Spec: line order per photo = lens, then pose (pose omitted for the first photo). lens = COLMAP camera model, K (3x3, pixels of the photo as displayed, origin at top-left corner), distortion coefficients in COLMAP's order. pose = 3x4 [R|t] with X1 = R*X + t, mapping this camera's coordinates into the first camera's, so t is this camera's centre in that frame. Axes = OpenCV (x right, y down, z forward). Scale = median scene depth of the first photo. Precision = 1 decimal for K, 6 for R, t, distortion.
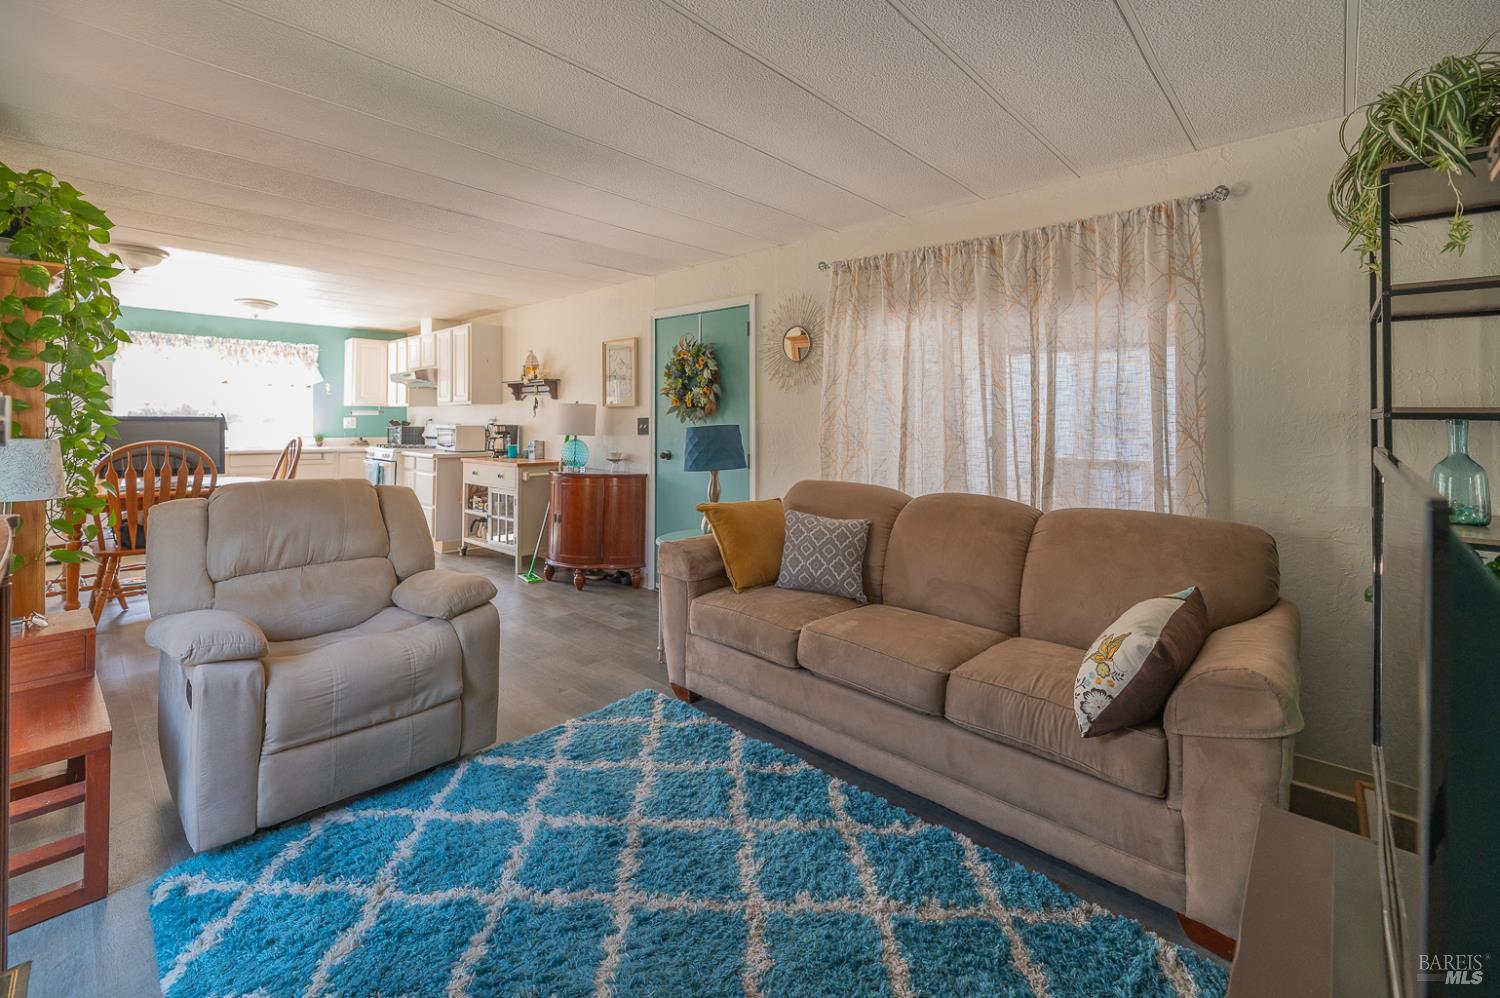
lens RADIAL K [[632.8, 0, 749.2], [0, 632.8, 409.6], [0, 0, 1]] dist [0.001030, 0.000161]
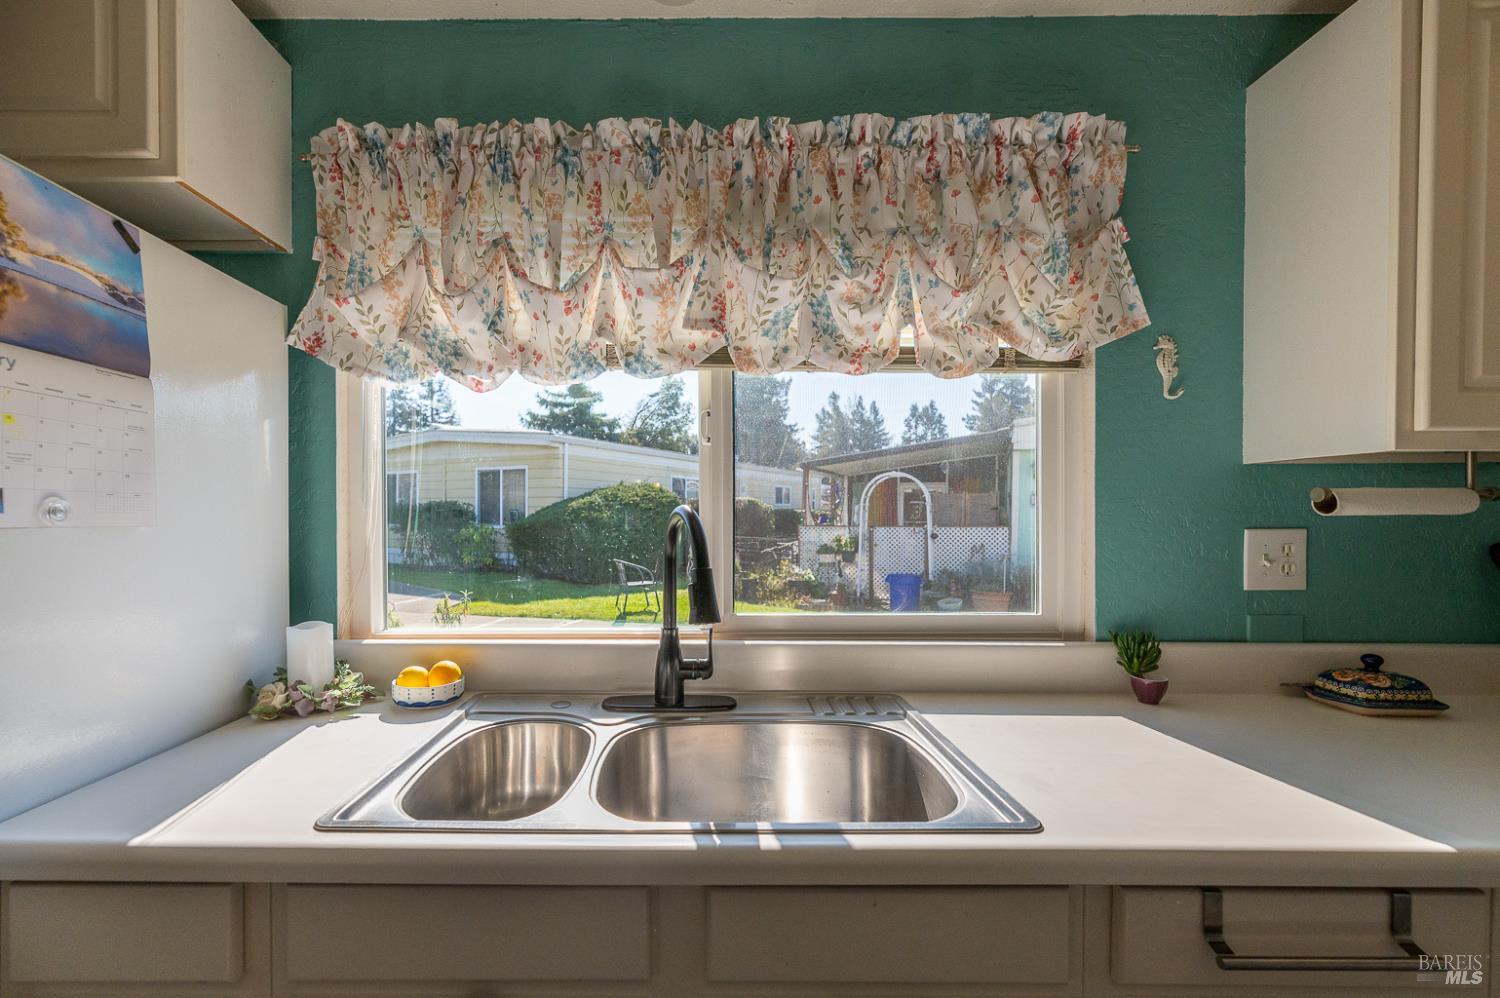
lens RADIAL K [[651.7, 0, 693.8], [0, 651.7, 521.7], [0, 0, 1]] dist [0.001083, 0.000129]
pose [[0.679625, 0.001080, -0.733559, -0.651617], [0.019560, 0.999617, 0.019593, 0.003893], [0.733299, -0.027664, 0.679343, 0.814115]]
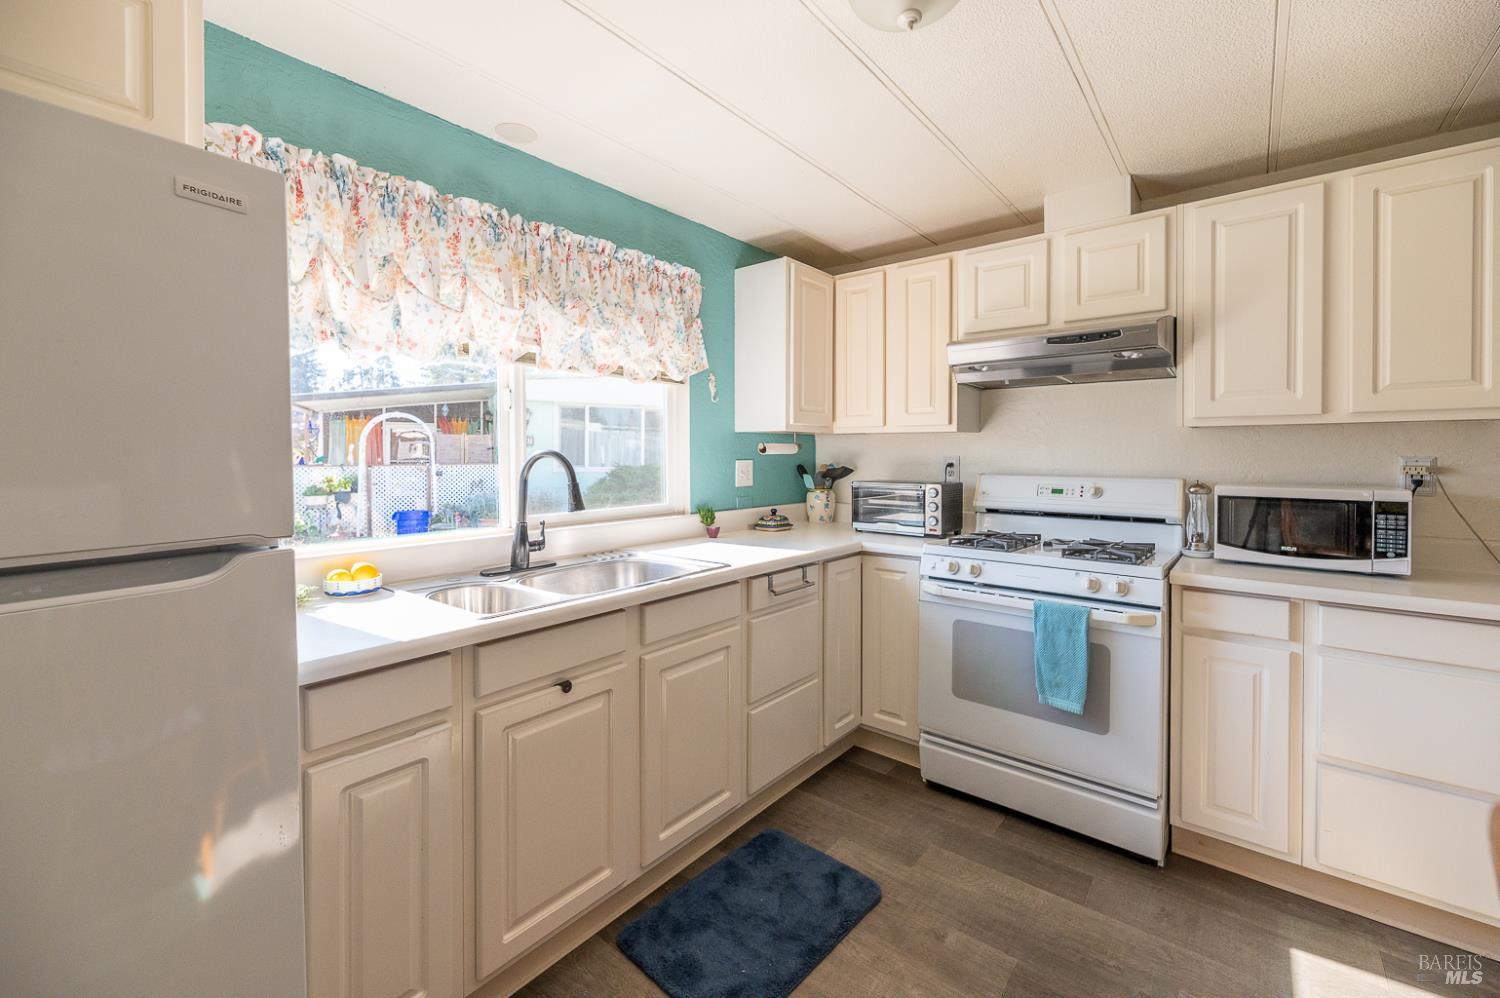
lens RADIAL K [[617.0, 0, 751.2], [0, 617.0, 457.0], [0, 0, 1]] dist [0.000756, 0.000100]
pose [[0.997913, -0.008462, 0.064015, -0.699015], [0.006729, 0.999606, 0.027252, -0.000618], [-0.064221, -0.026764, 0.997577, 0.644828]]
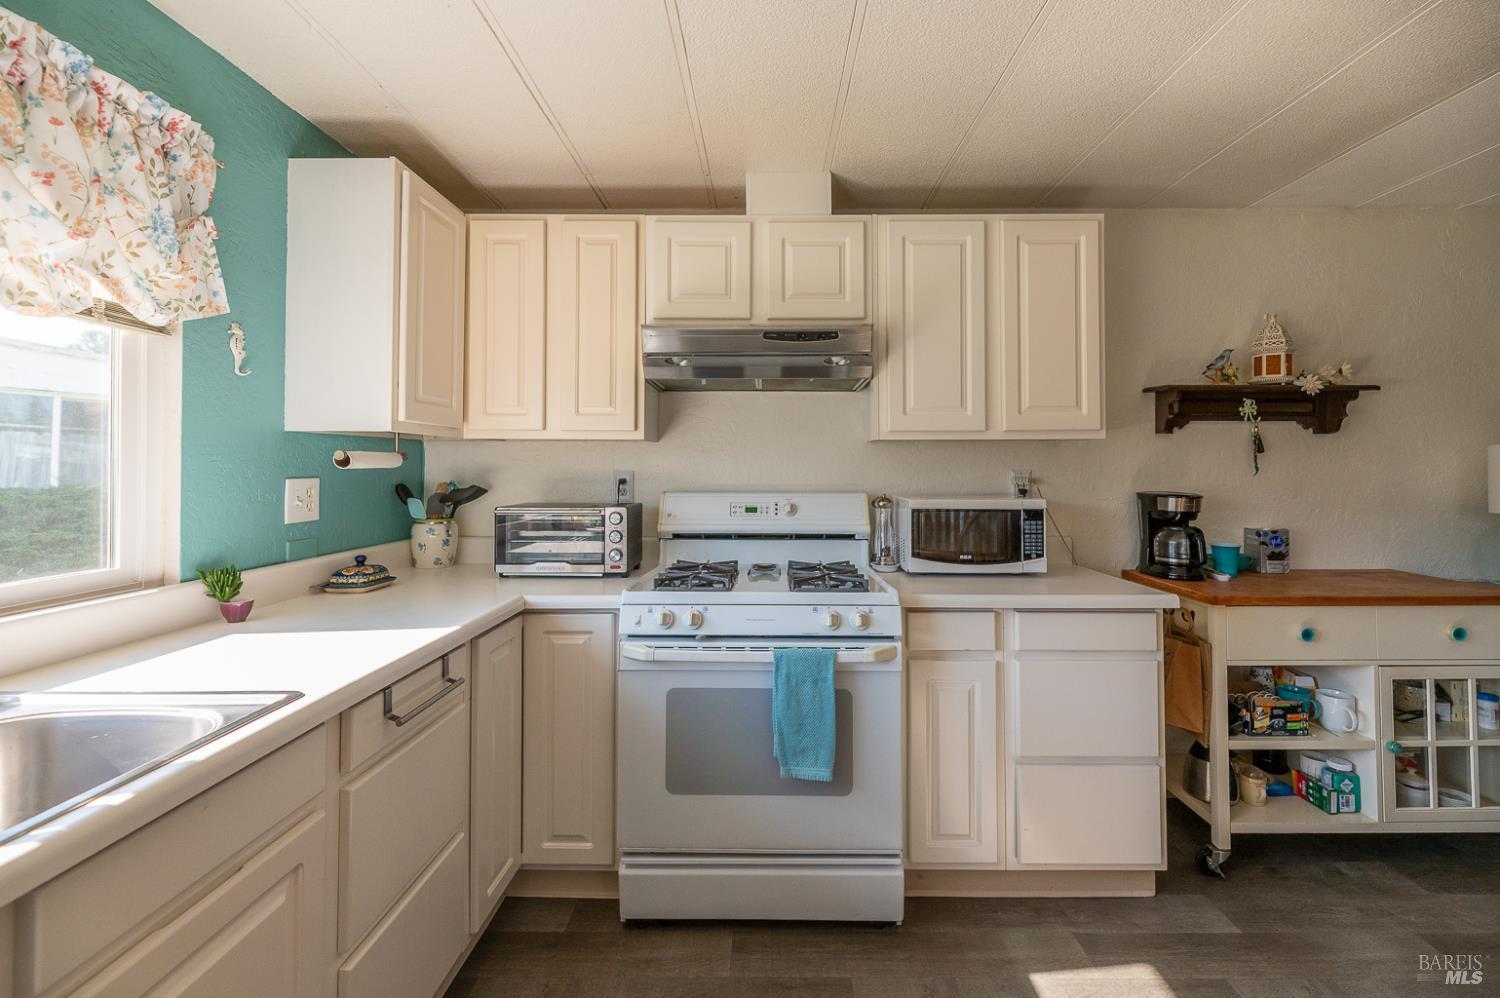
lens RADIAL K [[617.3, 0, 767.2], [0, 617.3, 455.2], [0, 0, 1]] dist [0.000255, -0.000157]
pose [[0.735375, 0.004935, 0.677642, -0.708448], [-0.007842, 0.999968, 0.001228, 0.001669], [-0.677615, -0.006217, 0.735390, 0.751400]]
